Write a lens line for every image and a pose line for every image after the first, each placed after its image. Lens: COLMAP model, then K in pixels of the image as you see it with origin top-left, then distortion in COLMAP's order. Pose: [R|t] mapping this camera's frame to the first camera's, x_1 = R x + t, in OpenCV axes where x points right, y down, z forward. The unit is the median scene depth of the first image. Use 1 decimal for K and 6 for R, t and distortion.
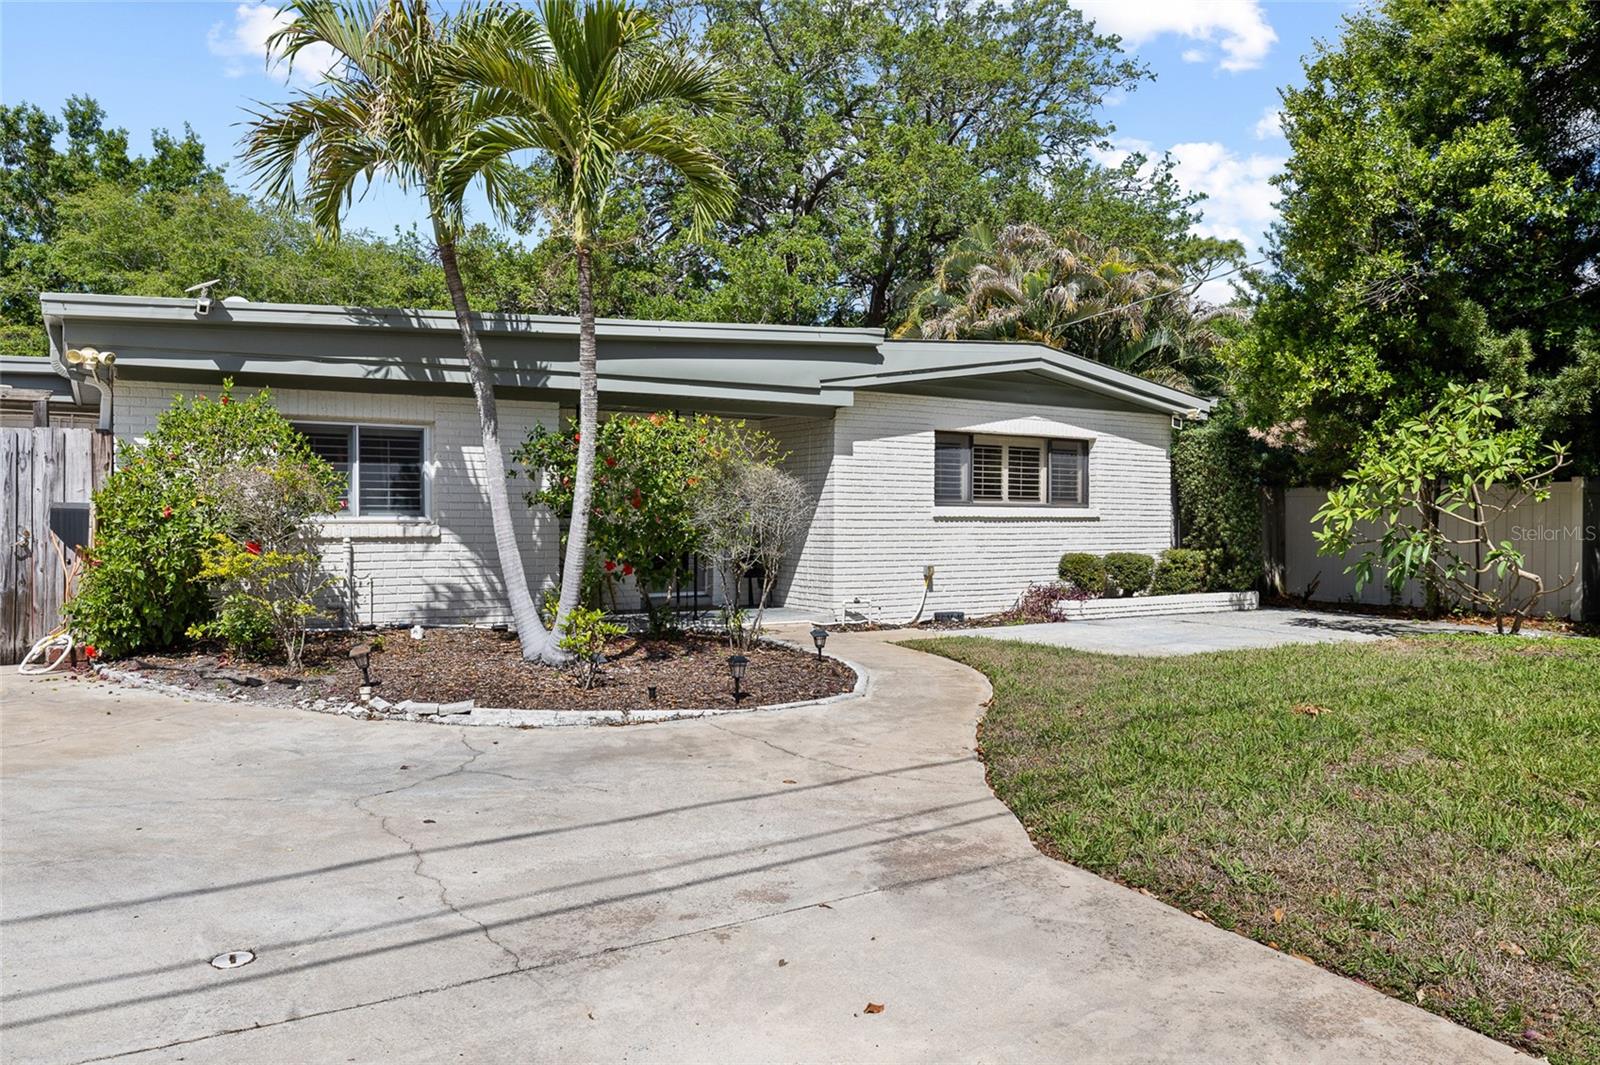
lens RADIAL K [[1105.5, 0, 803.5], [0, 1105.5, 536.2], [0, 0, 1]] dist [-0.000680, -0.000983]
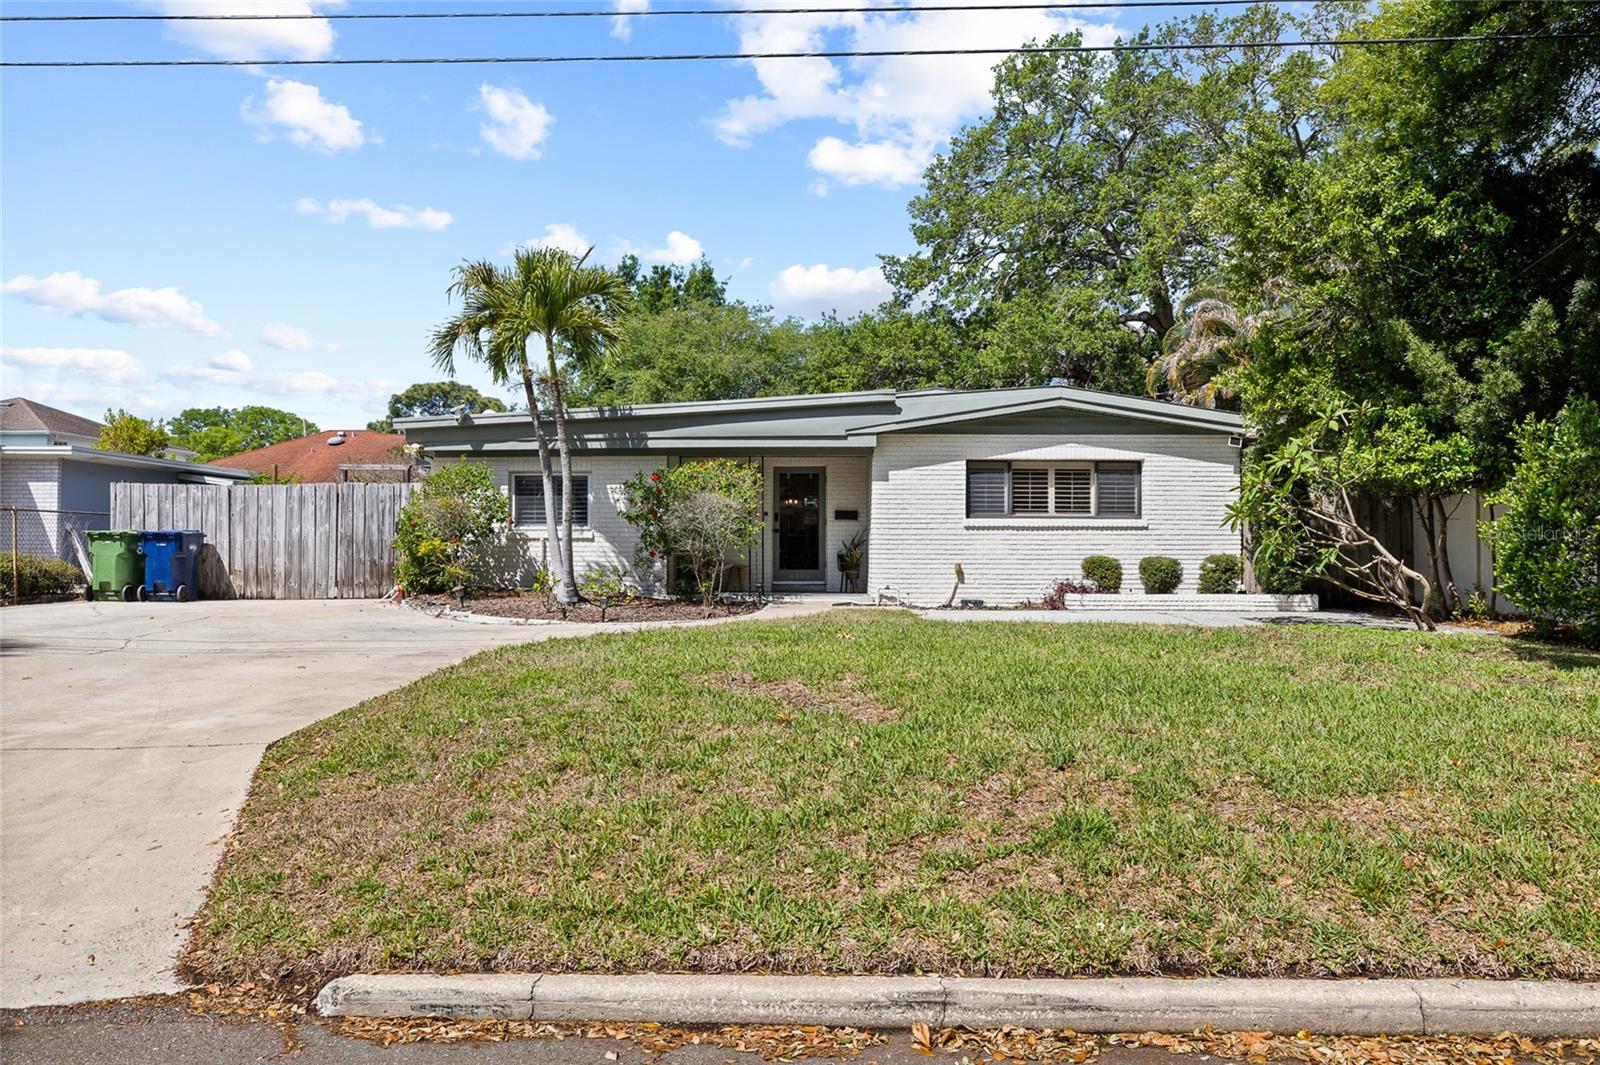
lens RADIAL K [[1105.5, 0, 803.9], [0, 1105.5, 530.8], [0, 0, 1]] dist [-0.000680, -0.000983]
pose [[0.834955, -0.006730, -0.550276, 0.675773], [-0.009881, 0.999581, -0.027217, 0.025132], [0.550229, 0.028162, 0.834539, -0.190313]]
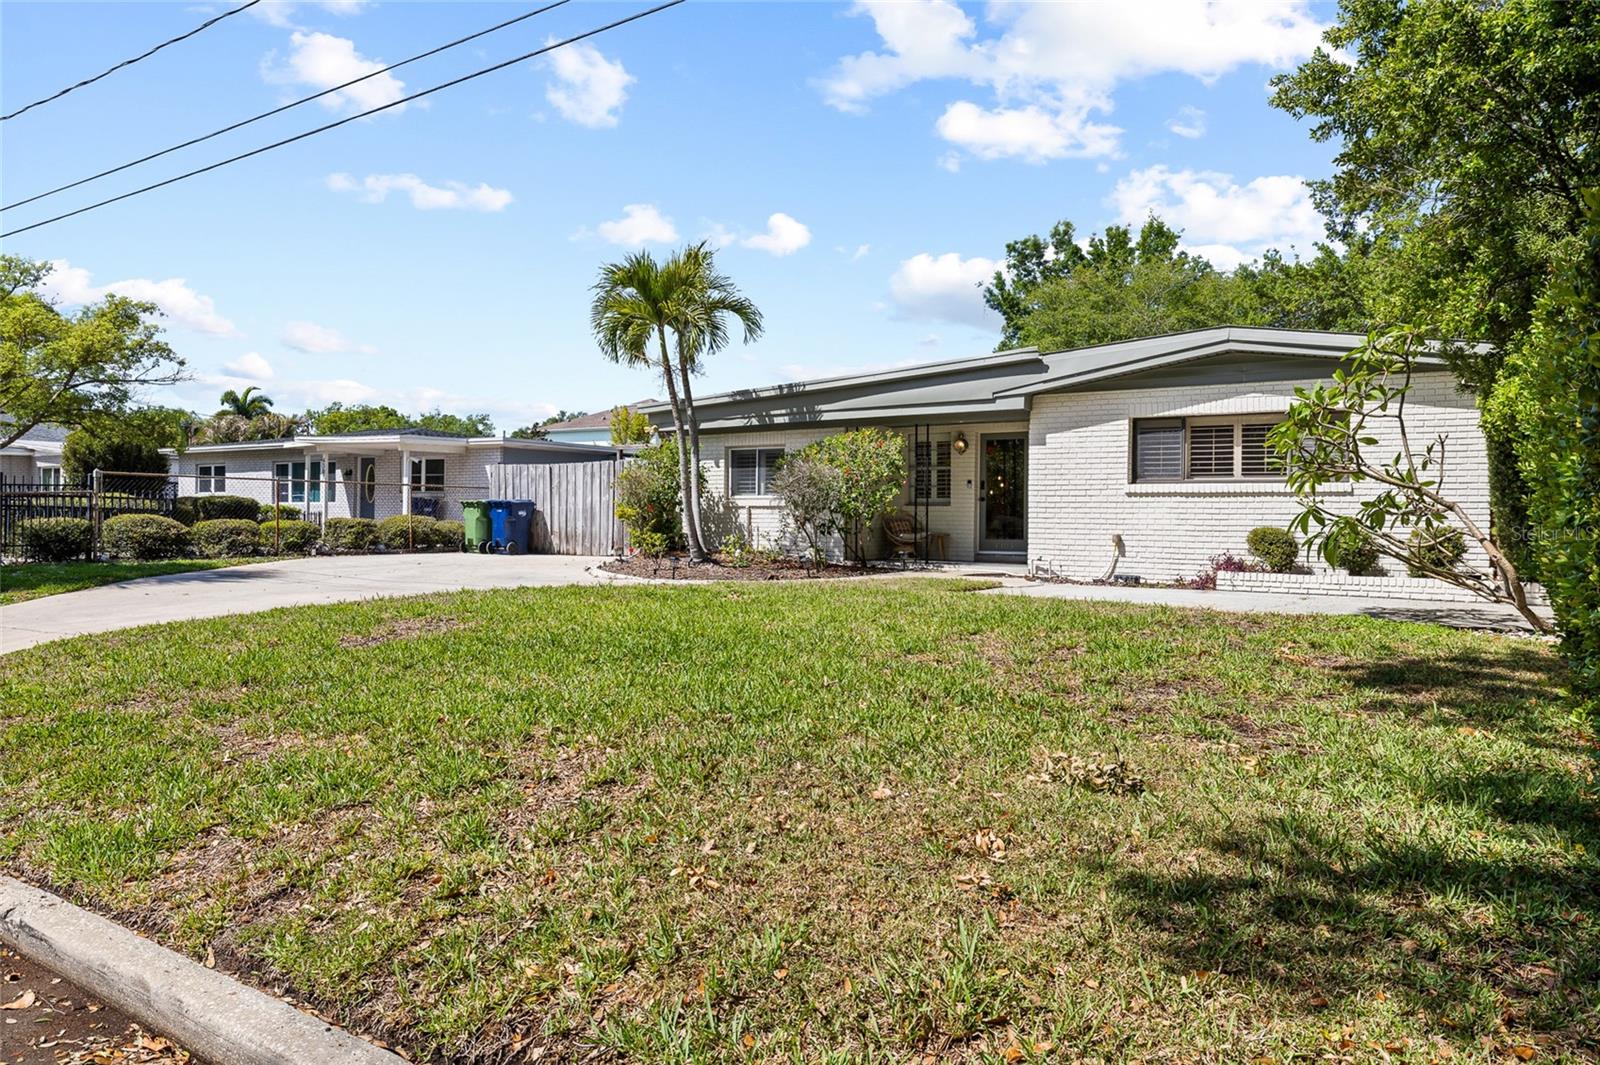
lens RADIAL K [[1105.5, 0, 795.5], [0, 1105.5, 518.3], [0, 0, 1]] dist [-0.000680, -0.000983]
pose [[0.382702, 0.004071, -0.923863, 1.058661], [-0.022738, 0.999729, -0.005014, 0.022989], [0.923592, 0.022926, 0.382691, 0.234205]]
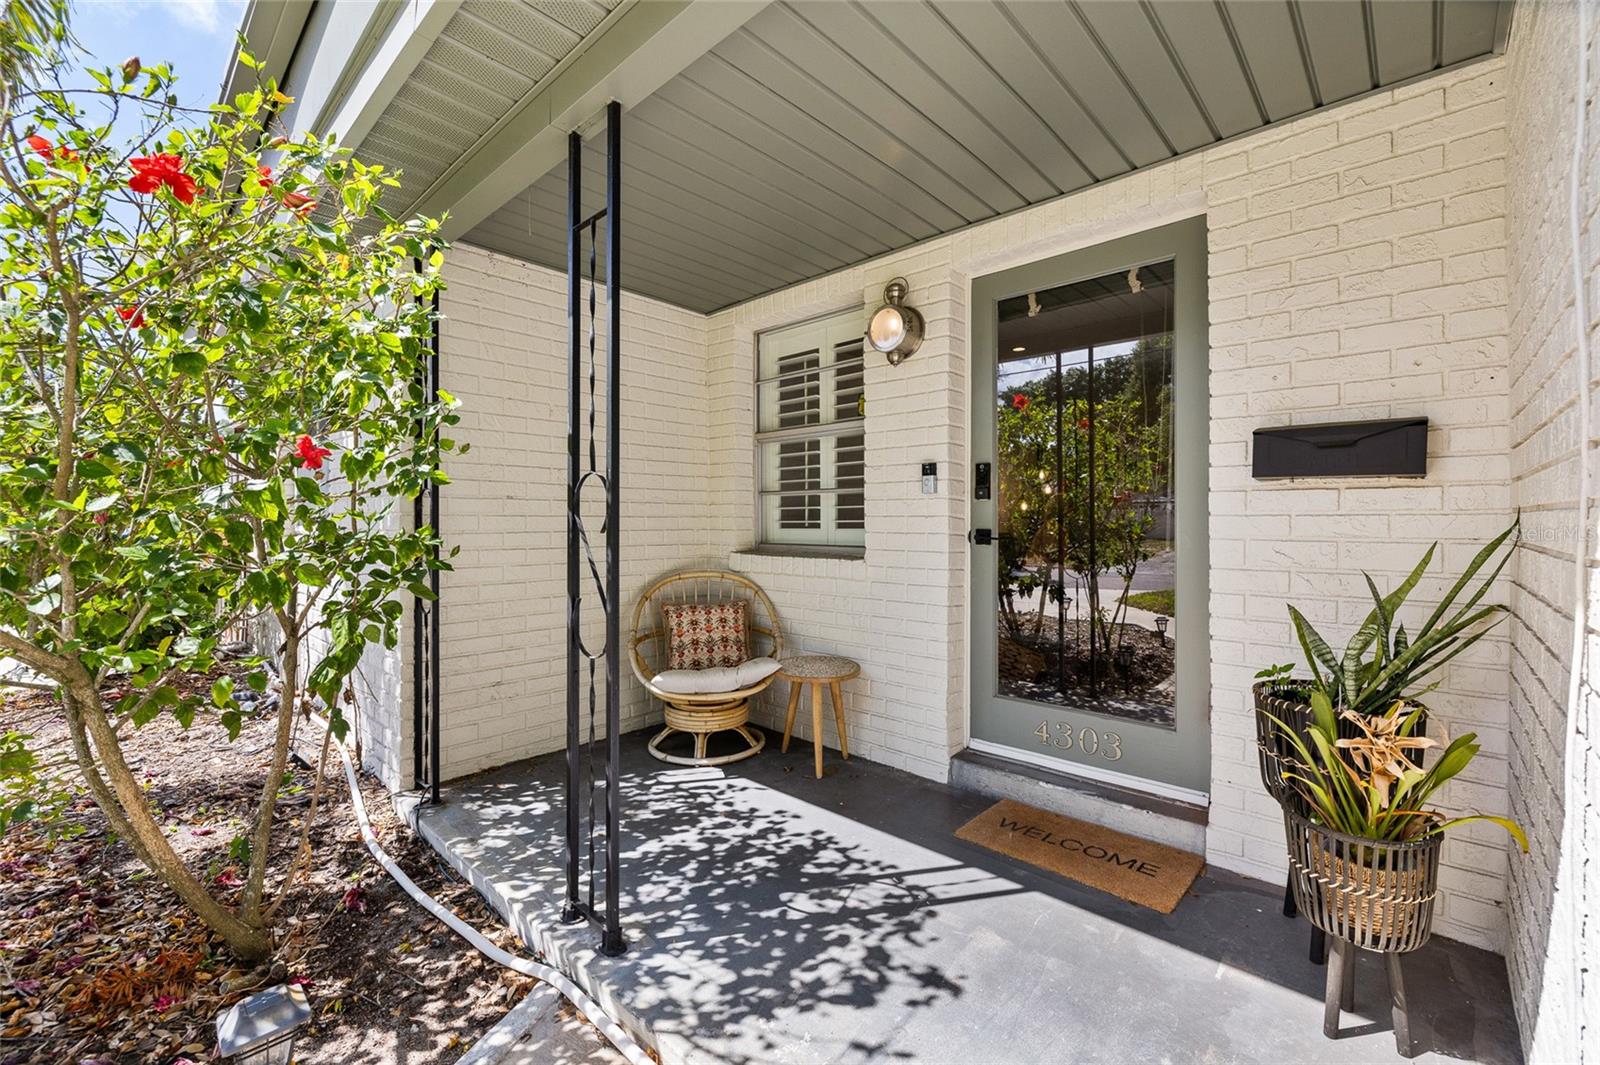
lens RADIAL K [[673.3, 0, 800.4], [0, 673.3, 524.6], [0, 0, 1]] dist [-0.000299, 0.000003]
pose [[0.241971, 0.005011, -0.970271, 0.051609], [-0.017984, 0.999838, 0.000679, -0.016596], [0.970117, 0.017285, 0.242022, 0.878958]]
